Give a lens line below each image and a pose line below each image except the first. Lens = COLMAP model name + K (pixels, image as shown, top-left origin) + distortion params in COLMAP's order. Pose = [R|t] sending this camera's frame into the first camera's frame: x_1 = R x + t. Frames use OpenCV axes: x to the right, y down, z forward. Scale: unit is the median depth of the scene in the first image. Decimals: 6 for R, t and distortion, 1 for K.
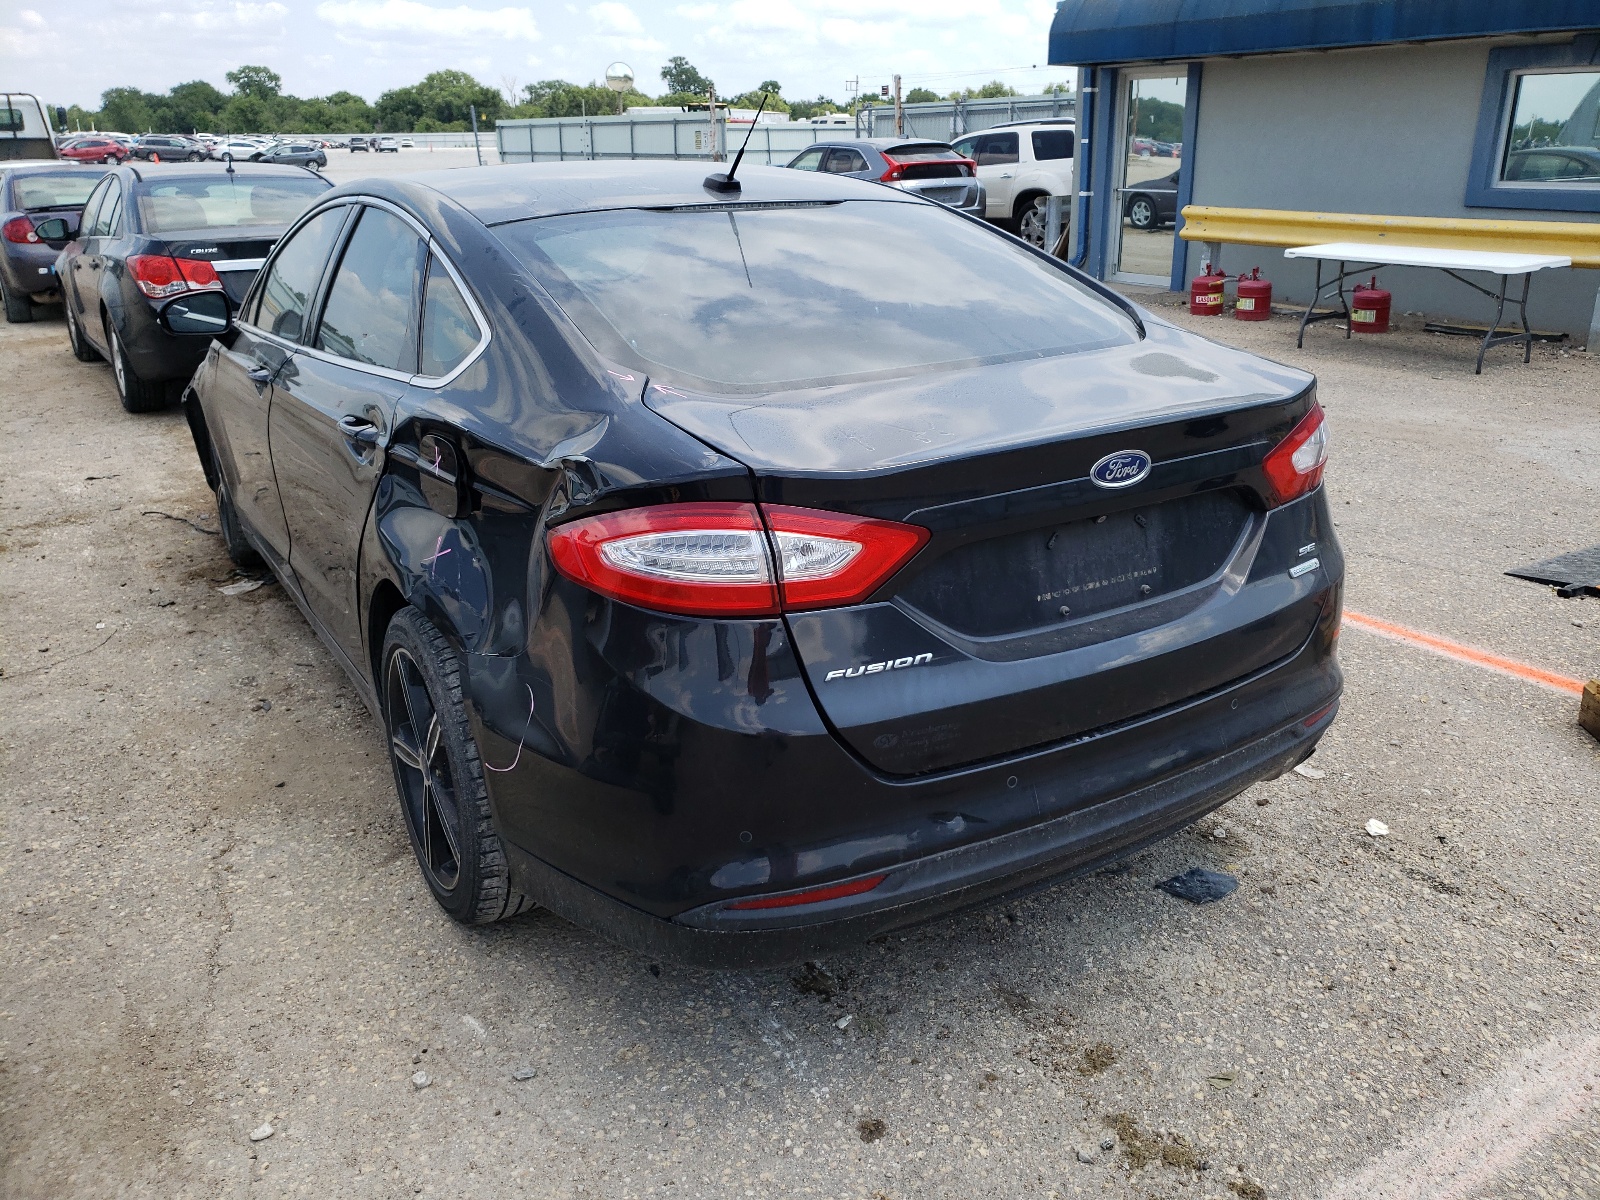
lens RADIAL K [[1246.2, 0, 800.0], [0, 1246.2, 600.0], [0, 0, 1]] dist [0.002580, -0.000186]
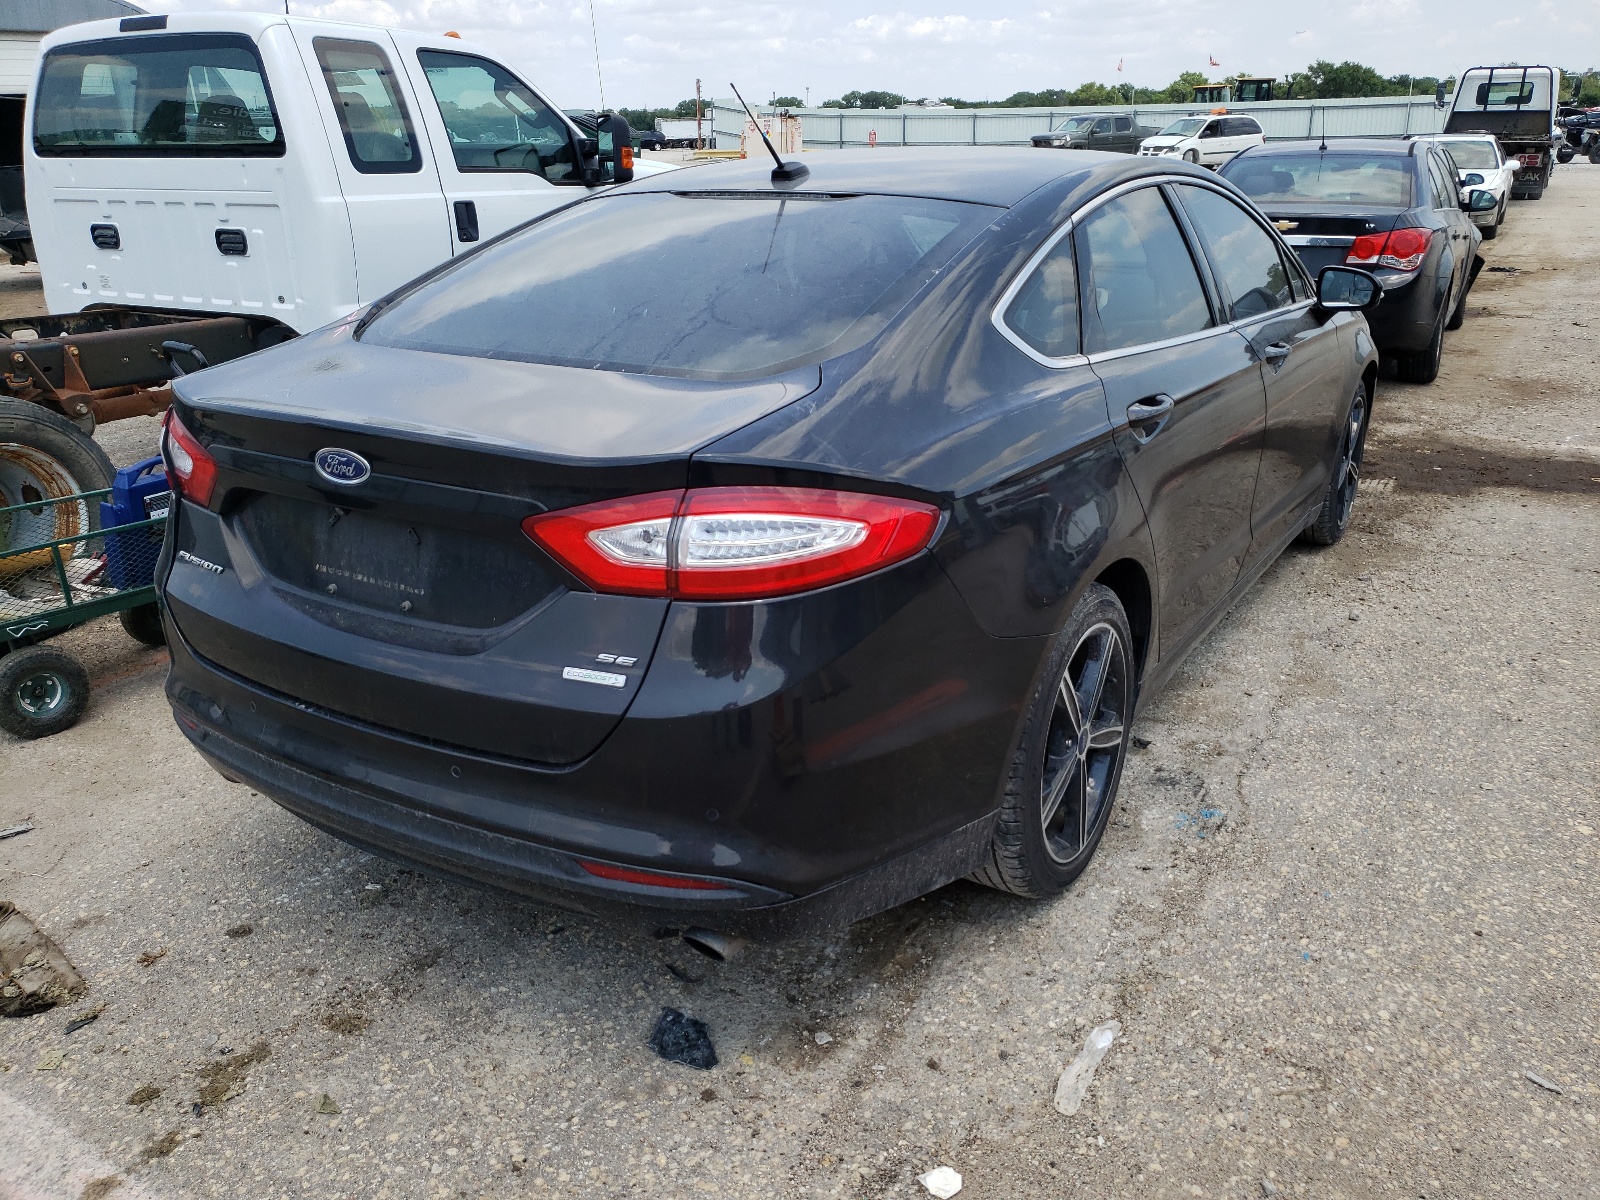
lens RADIAL K [[1208.0, 0, 800.0], [0, 1208.0, 600.0], [0, 0, 1]] dist [-0.002130, 0.032197]
pose [[0.451005, 0.317303, -0.834214, 1.109359], [-0.293464, 0.935422, 0.197141, -0.266438], [0.842896, 0.155901, 0.514997, 0.721263]]
